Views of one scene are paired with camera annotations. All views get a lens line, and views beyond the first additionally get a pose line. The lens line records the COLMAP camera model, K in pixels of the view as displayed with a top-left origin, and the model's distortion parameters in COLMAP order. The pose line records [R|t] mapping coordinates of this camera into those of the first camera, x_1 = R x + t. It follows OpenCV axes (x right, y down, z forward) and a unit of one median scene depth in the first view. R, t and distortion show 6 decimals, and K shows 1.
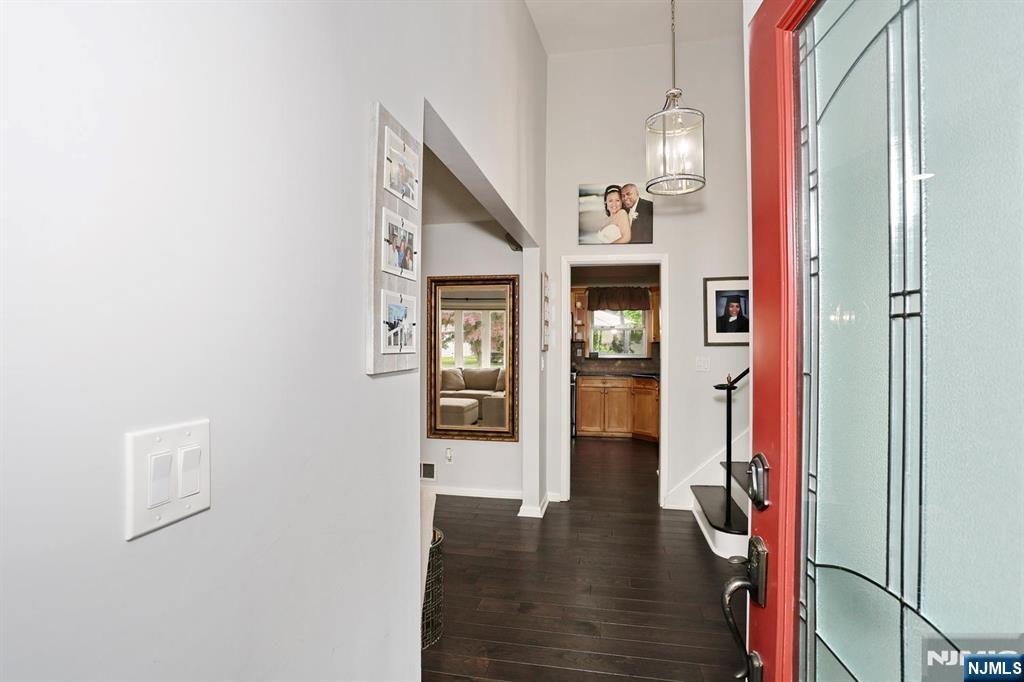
lens RADIAL K [[498.5, 0, 507.7], [0, 498.5, 339.7], [0, 0, 1]] dist [-0.072097, 0.026626]
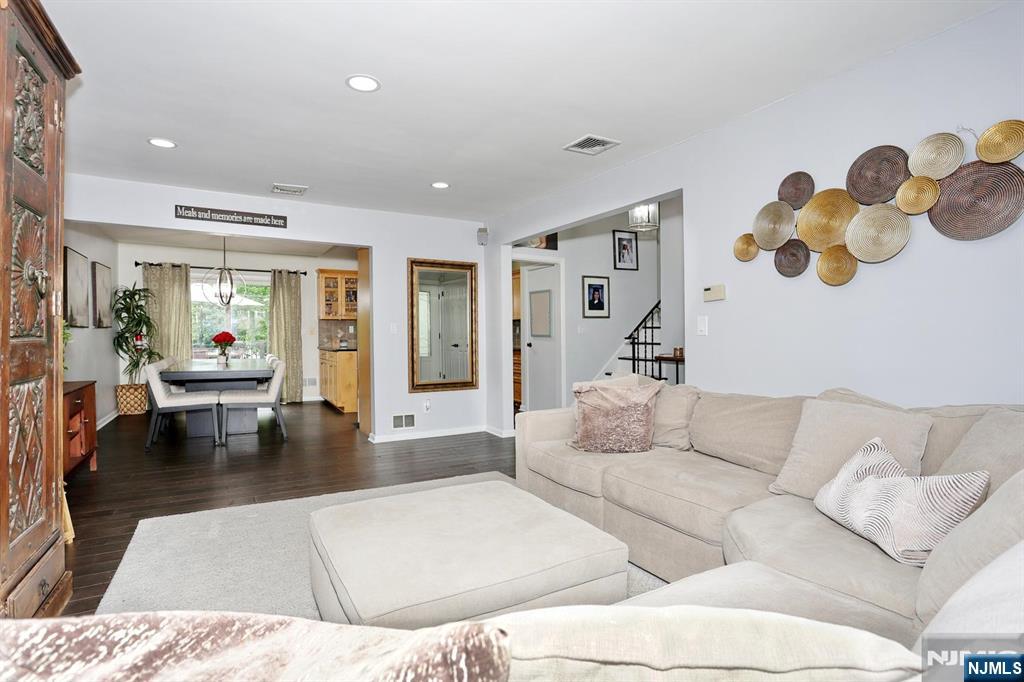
lens RADIAL K [[498.5, 0, 507.7], [0, 498.5, 339.7], [0, 0, 1]] dist [-0.072097, 0.026626]
pose [[0.752297, -0.011648, 0.658721, -0.827995], [-0.000788, 0.999827, 0.018580, 0.051362], [-0.658824, -0.014497, 0.752158, -0.054530]]
